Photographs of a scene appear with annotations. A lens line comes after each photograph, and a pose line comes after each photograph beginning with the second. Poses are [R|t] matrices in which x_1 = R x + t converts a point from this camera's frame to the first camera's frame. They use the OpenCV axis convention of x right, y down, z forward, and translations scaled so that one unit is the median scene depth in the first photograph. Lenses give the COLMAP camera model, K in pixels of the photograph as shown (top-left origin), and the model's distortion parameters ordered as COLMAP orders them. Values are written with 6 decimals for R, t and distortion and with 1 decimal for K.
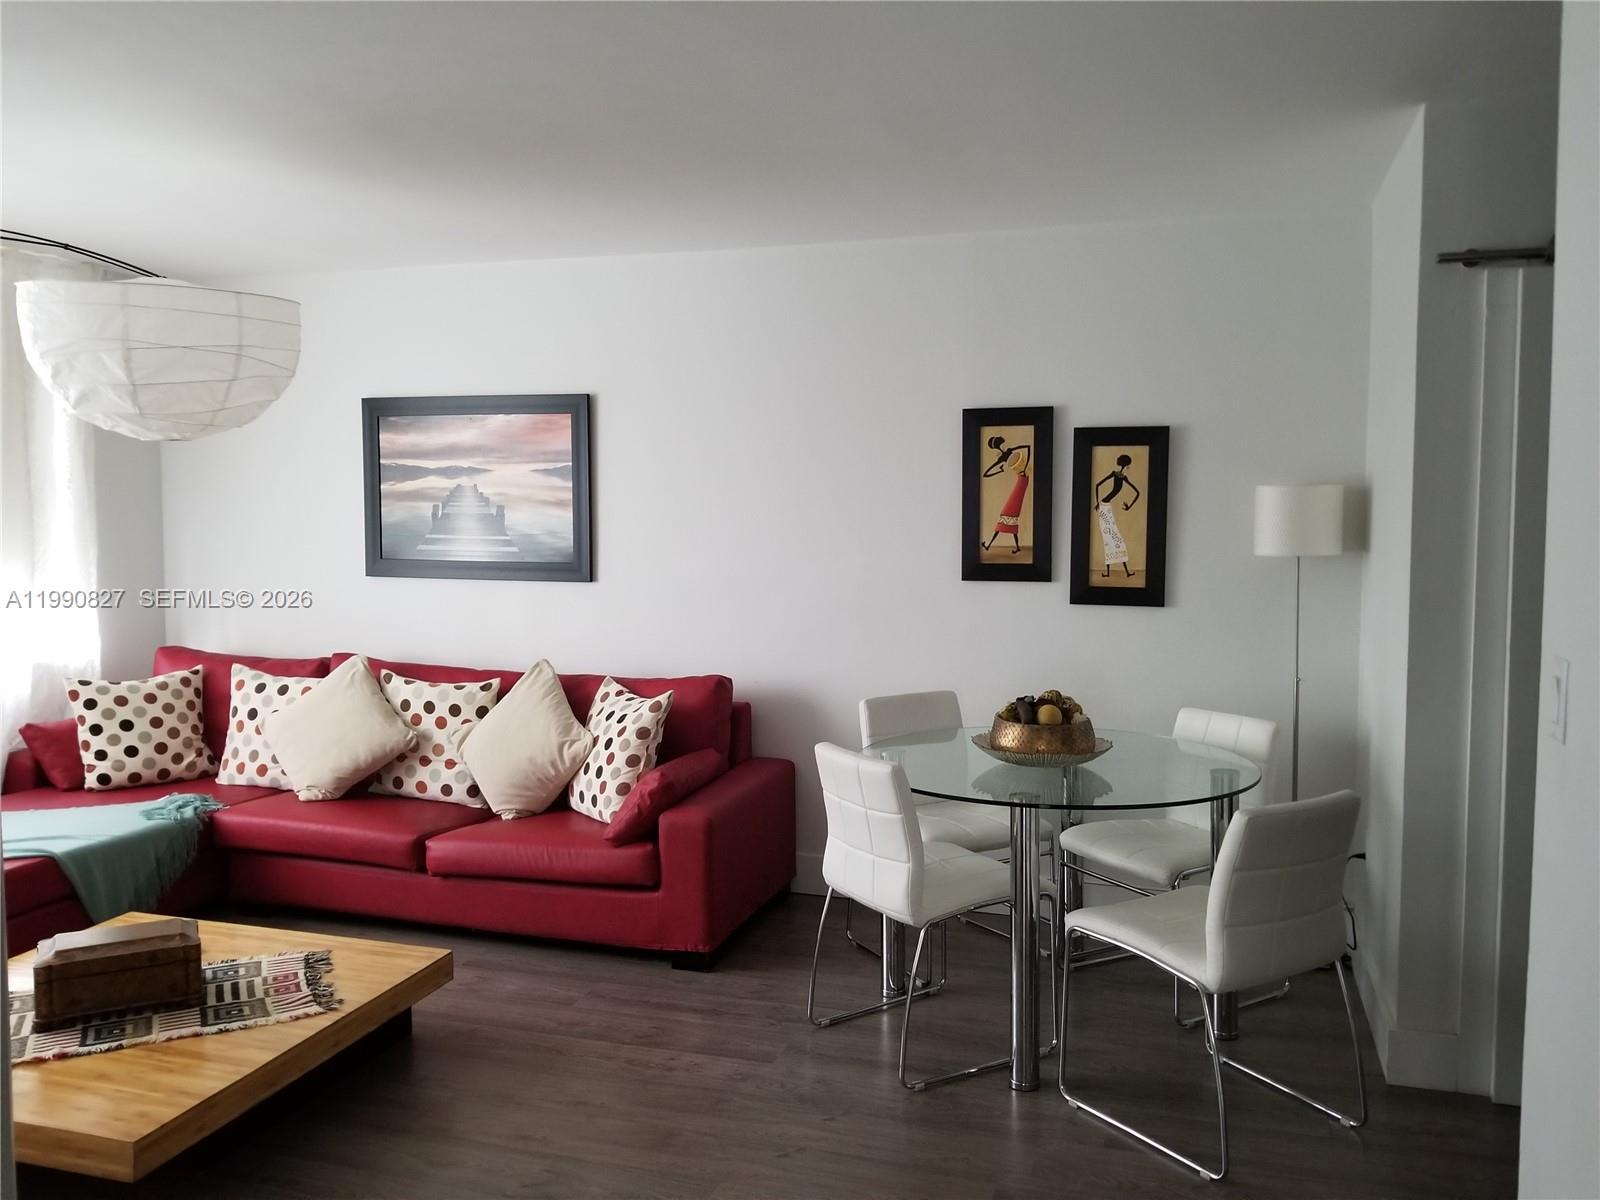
lens RADIAL K [[1255.4, 0, 802.3], [0, 1255.4, 600.7], [0, 0, 1]] dist [0.052242, -0.032885]
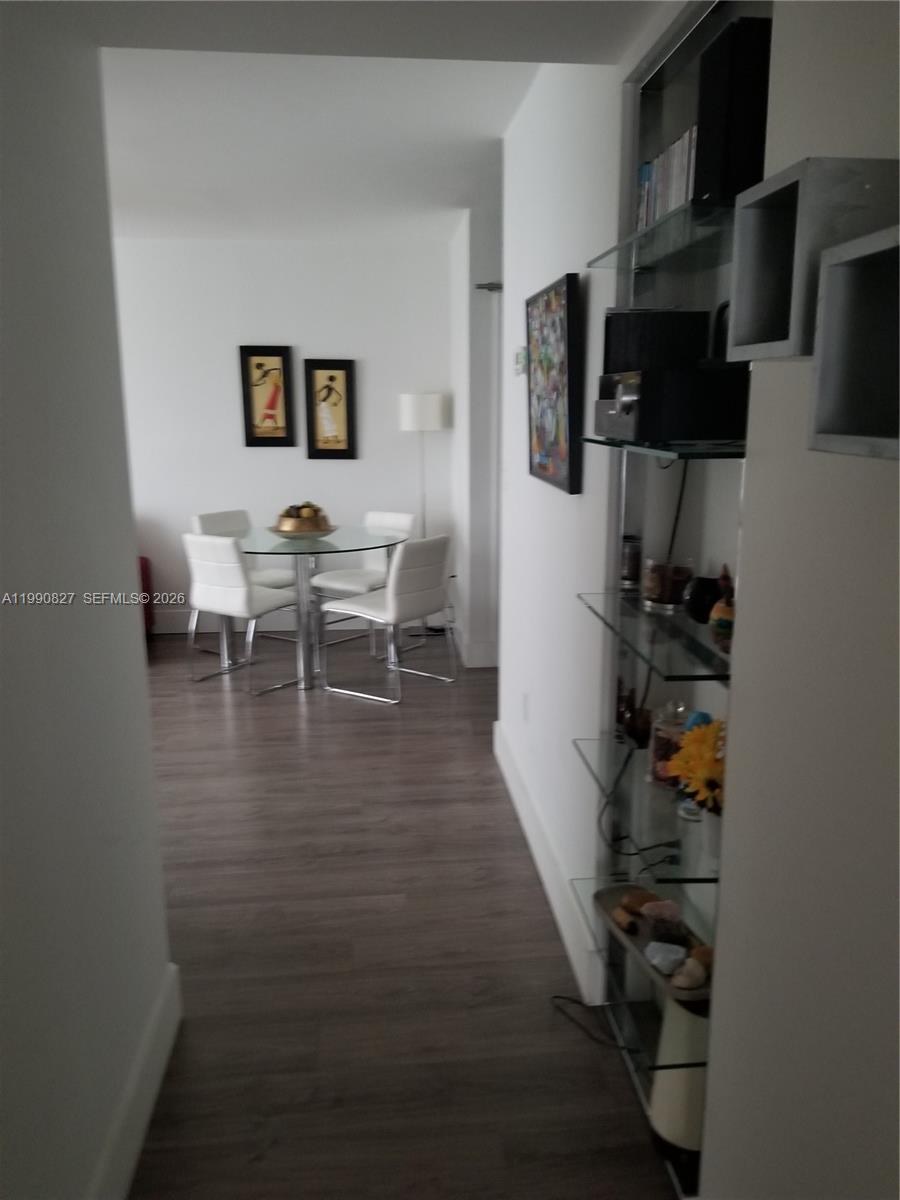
lens RADIAL K [[941.6, 0, 453.5], [0, 941.6, 600.3], [0, 0, 1]] dist [0.052242, -0.032885]
pose [[0.918166, -0.077271, 0.388587, -0.149346], [0.025200, 0.990201, 0.137360, 0.024825], [-0.395393, -0.116327, 0.911116, -0.378096]]
